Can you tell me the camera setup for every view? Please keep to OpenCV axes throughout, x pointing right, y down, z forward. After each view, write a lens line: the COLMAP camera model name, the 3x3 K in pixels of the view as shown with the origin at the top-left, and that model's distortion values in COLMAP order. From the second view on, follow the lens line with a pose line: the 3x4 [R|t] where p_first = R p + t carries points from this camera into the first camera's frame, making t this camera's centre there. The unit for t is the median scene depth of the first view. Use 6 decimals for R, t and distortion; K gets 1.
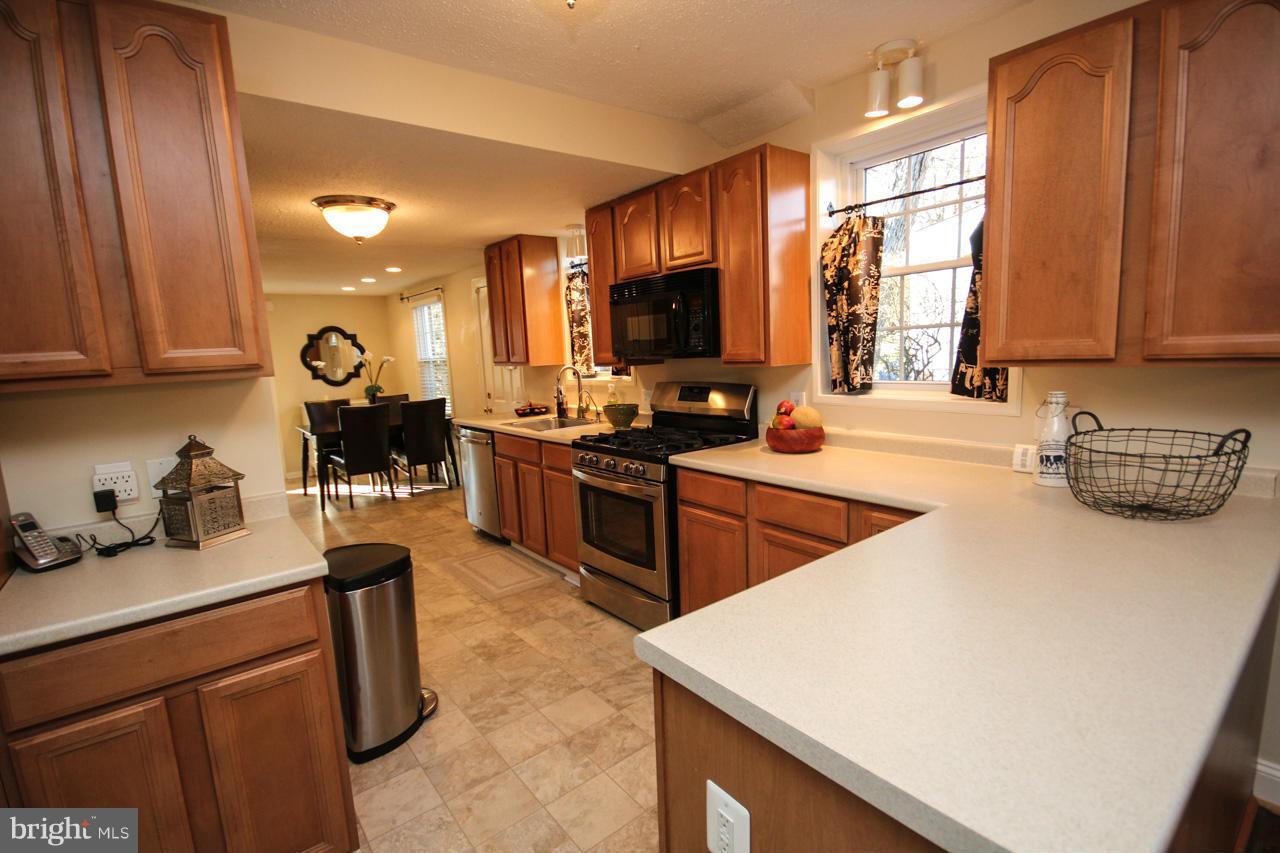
lens RADIAL K [[589.9, 0, 645.2], [0, 589.9, 432.6], [0, 0, 1]] dist [-0.009708, -0.002189]
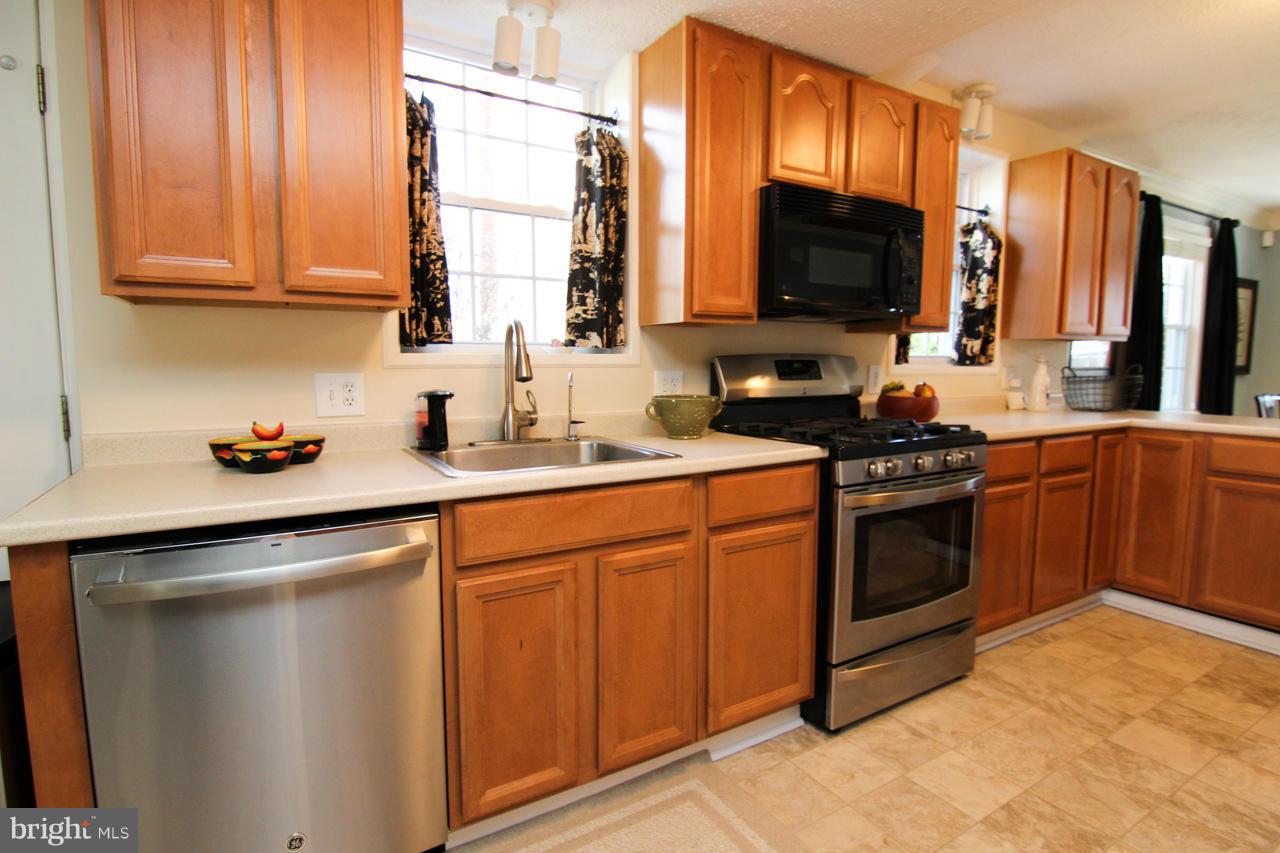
lens RADIAL K [[645.3, 0, 649.3], [0, 645.3, 419.0], [0, 0, 1]] dist [-0.019784, -0.003892]
pose [[0.137446, -0.063888, 0.988447, -0.847987], [0.126104, 0.990926, 0.046514, -0.075641], [-0.982449, 0.118254, 0.144256, 1.246552]]
